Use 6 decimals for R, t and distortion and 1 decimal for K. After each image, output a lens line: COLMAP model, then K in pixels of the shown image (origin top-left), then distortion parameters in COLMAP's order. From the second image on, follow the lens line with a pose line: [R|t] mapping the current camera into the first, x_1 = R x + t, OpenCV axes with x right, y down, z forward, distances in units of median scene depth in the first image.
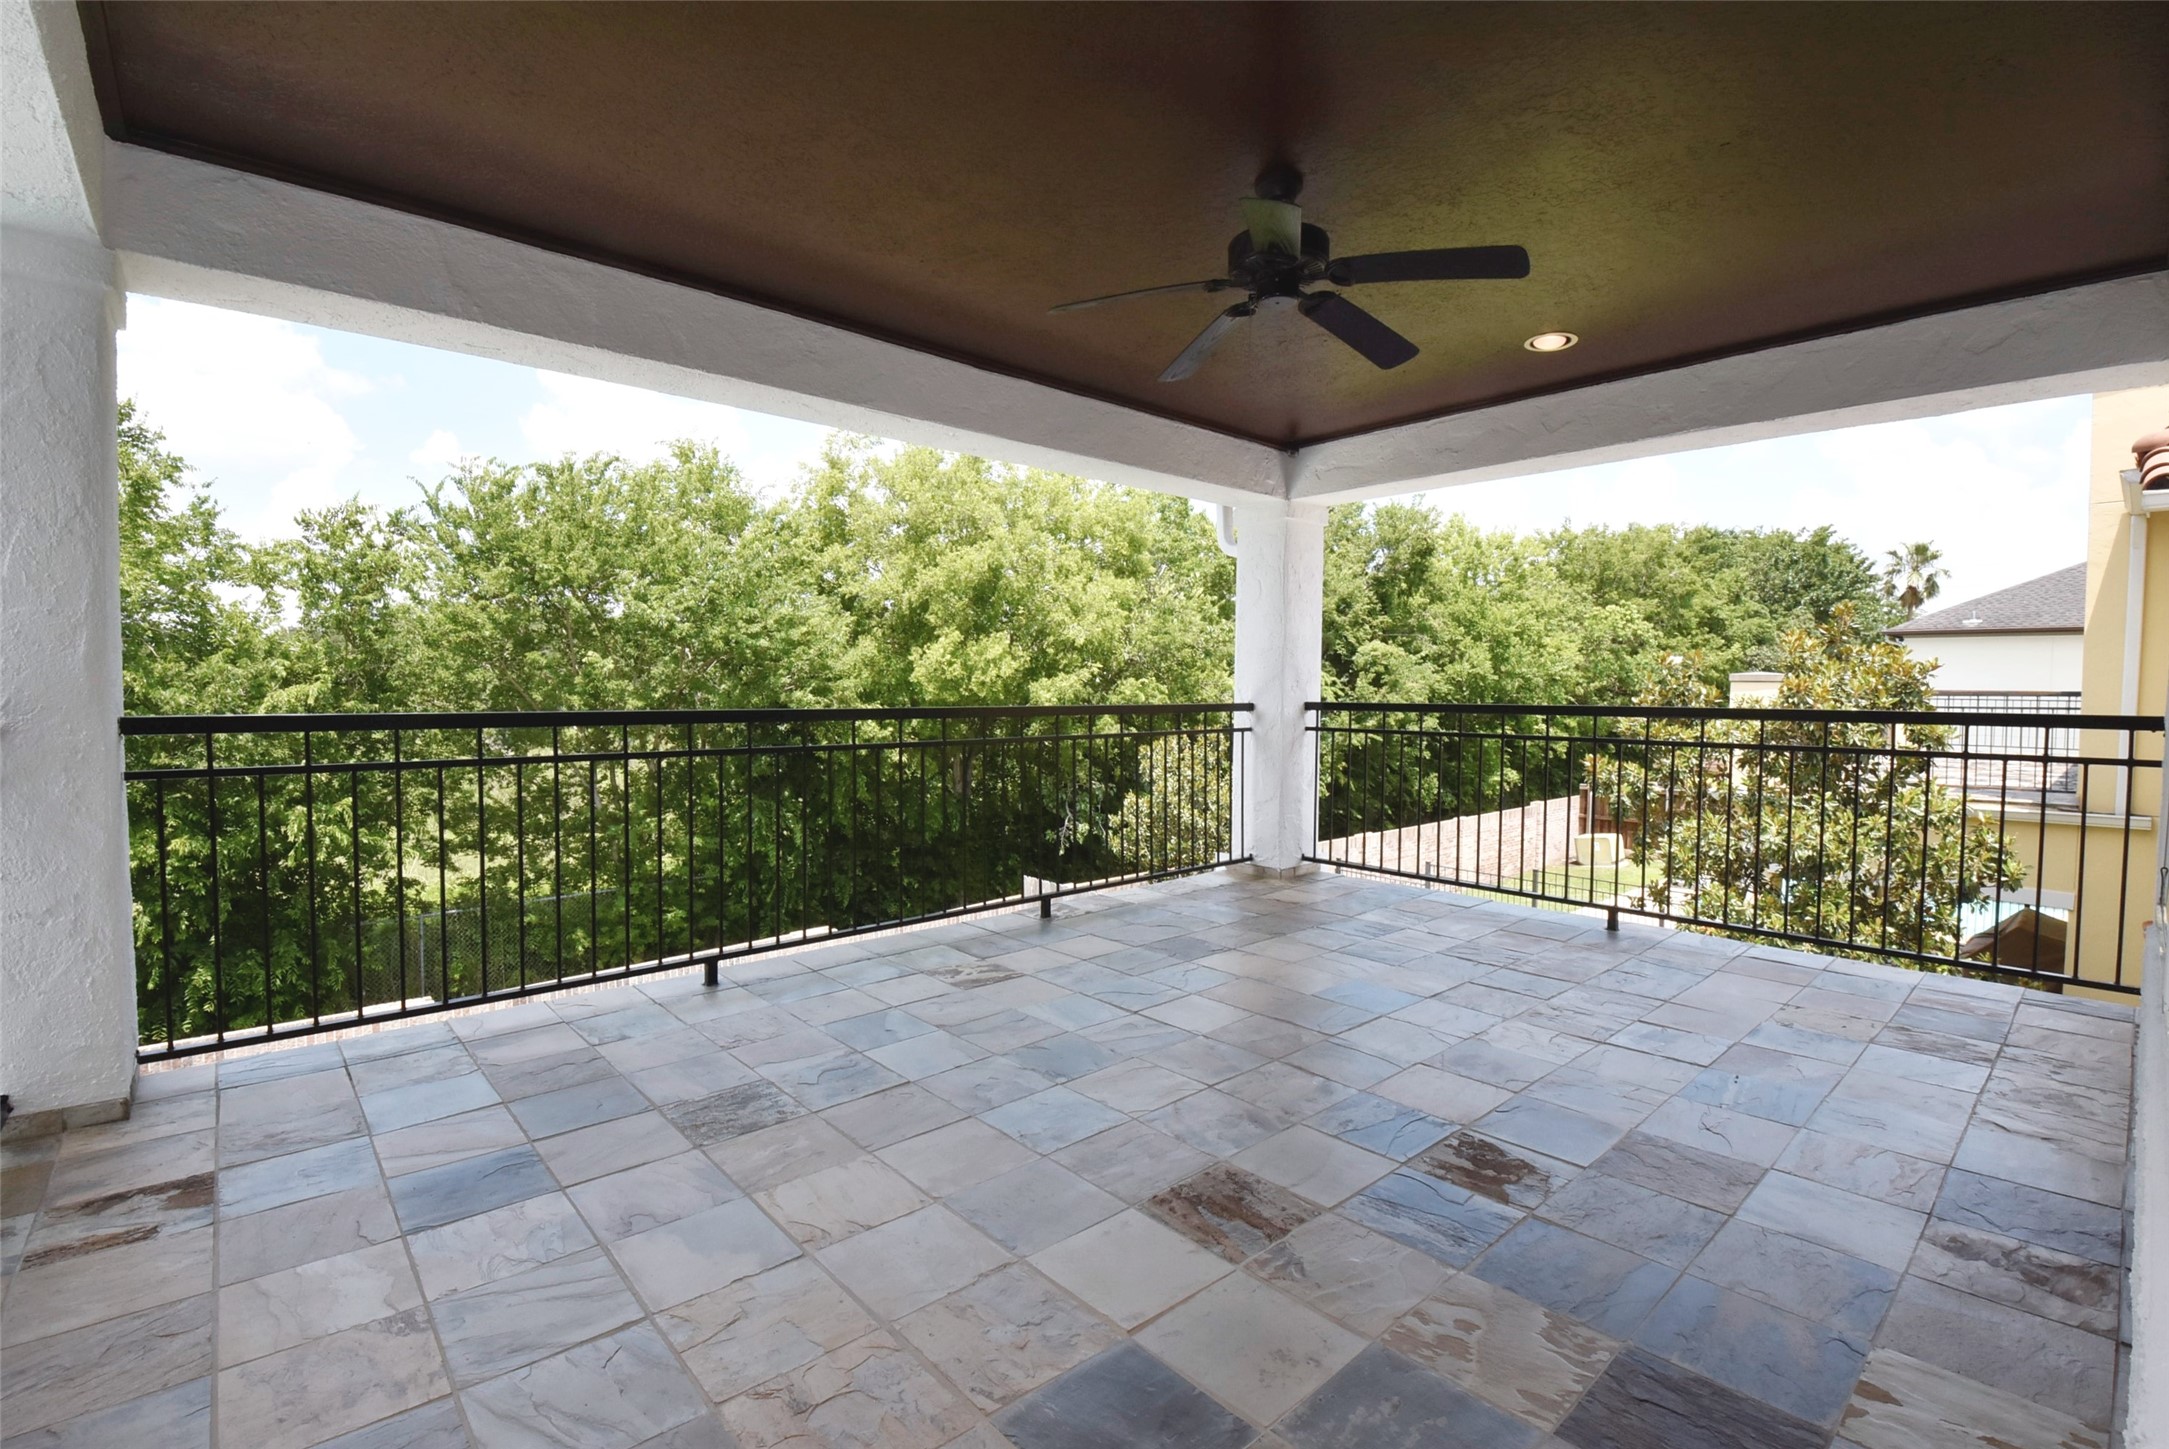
lens RADIAL K [[985.4, 0, 1089.2], [0, 985.4, 734.3], [0, 0, 1]] dist [0.003269, -0.015601]
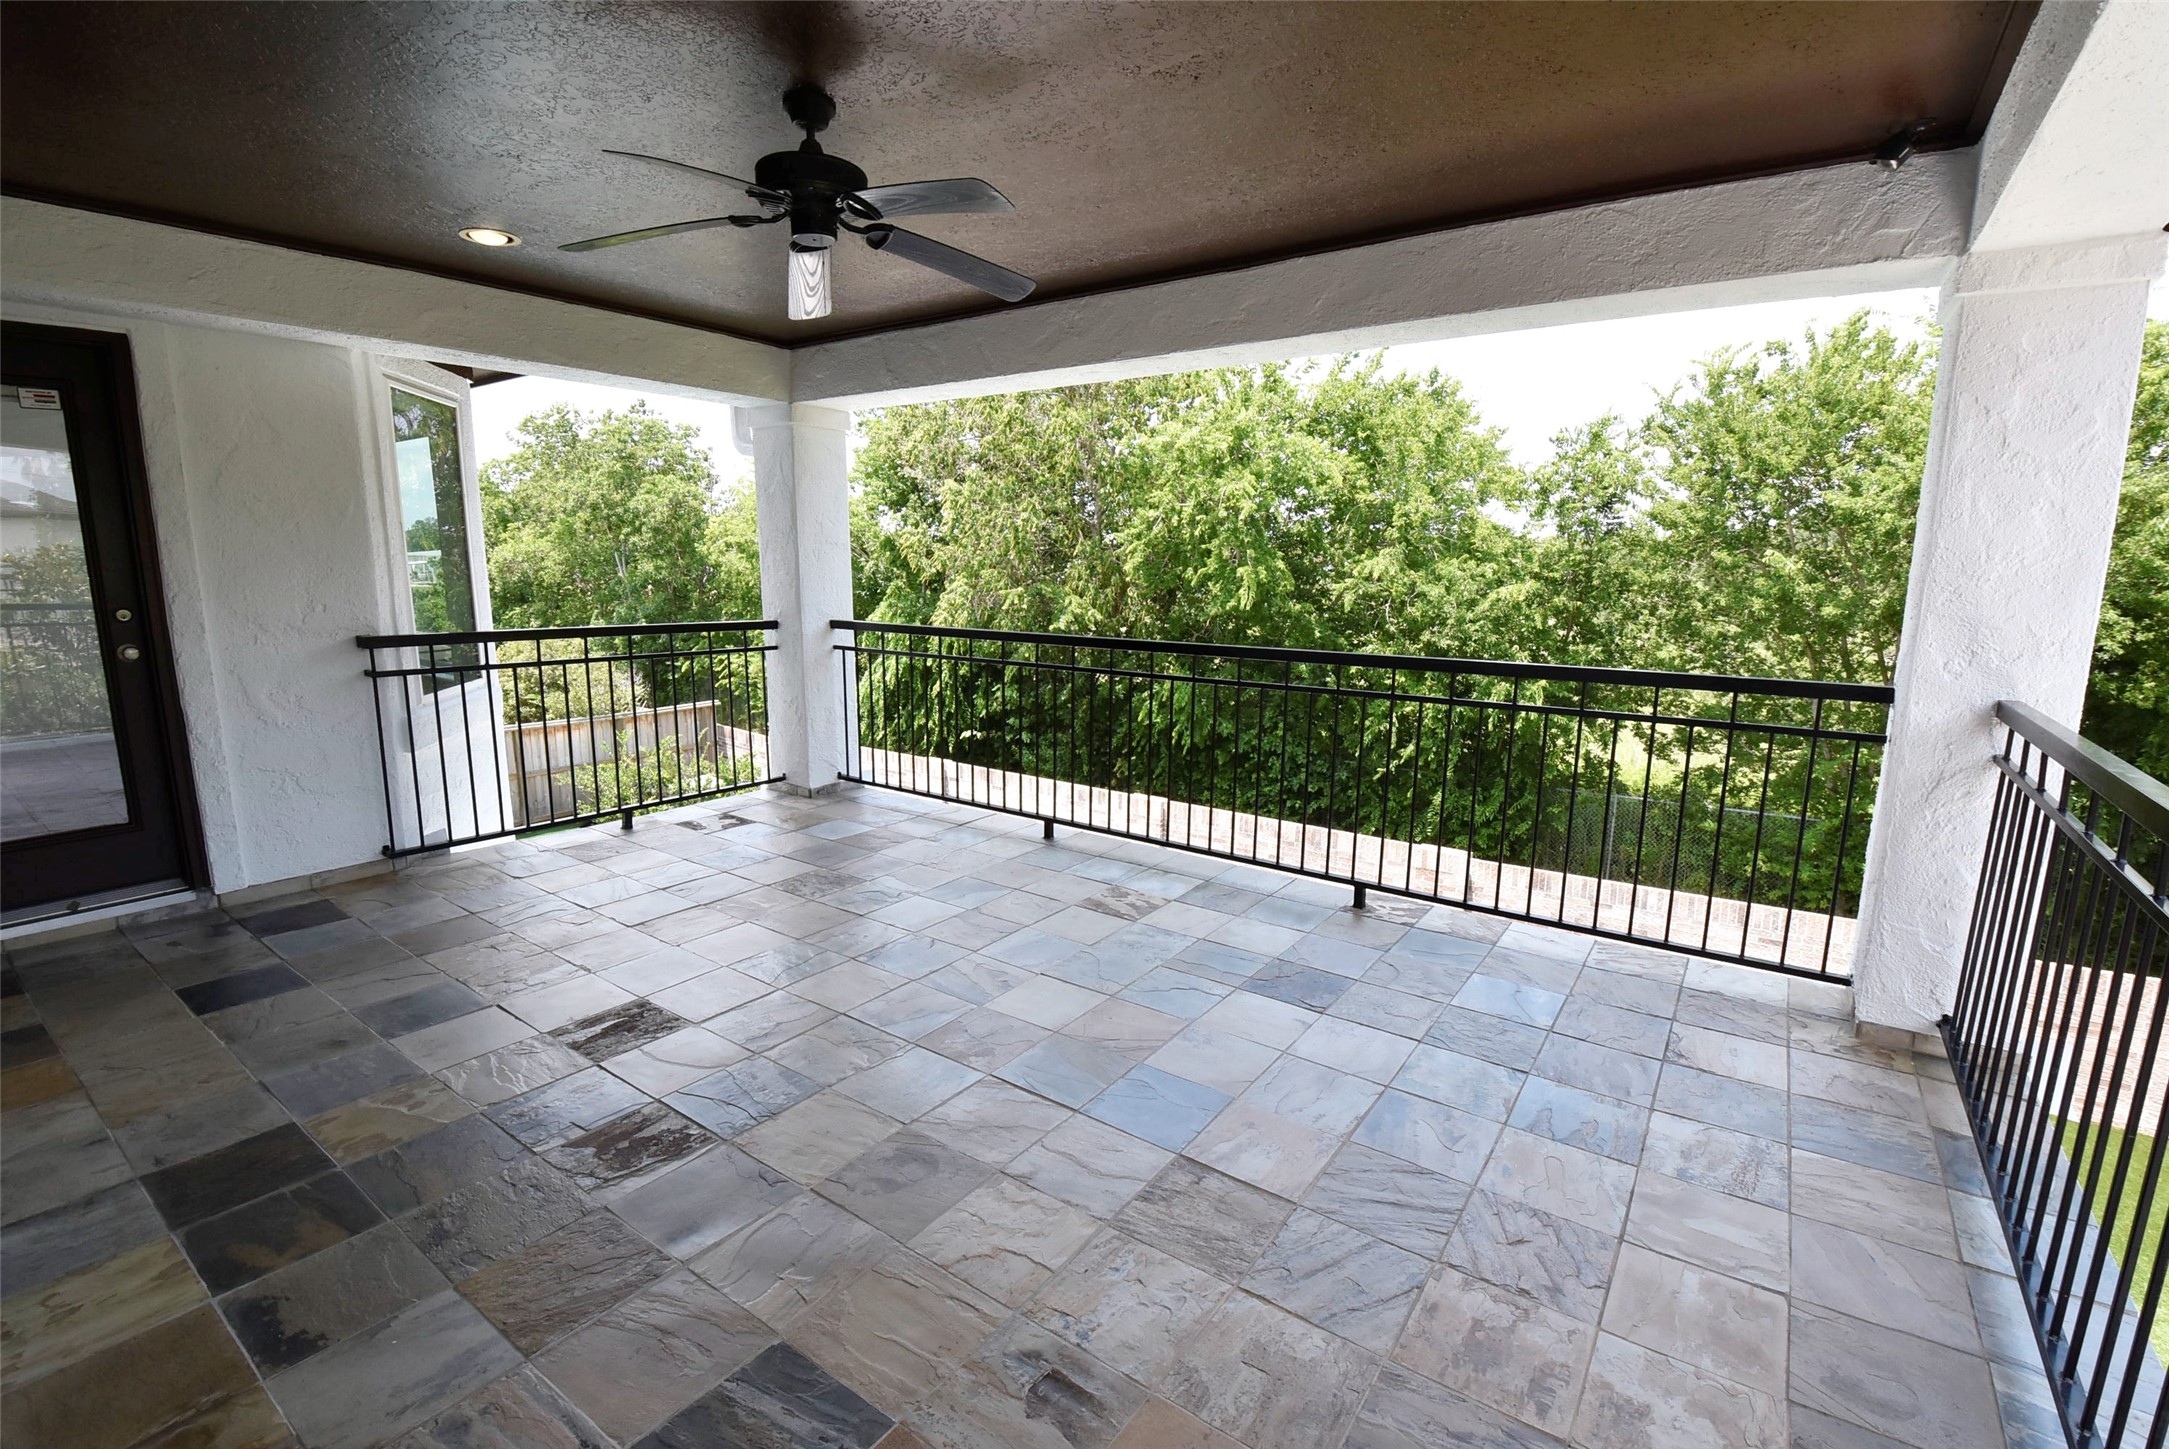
lens RADIAL K [[955.0, 0, 1092.3], [0, 955.0, 724.9], [0, 0, 1]] dist [0.015991, -0.024294]
pose [[0.215311, 0.164665, -0.962563, 0.845059], [-0.055535, 0.986151, 0.156277, -0.105537], [0.974965, 0.019808, 0.221474, 0.746834]]
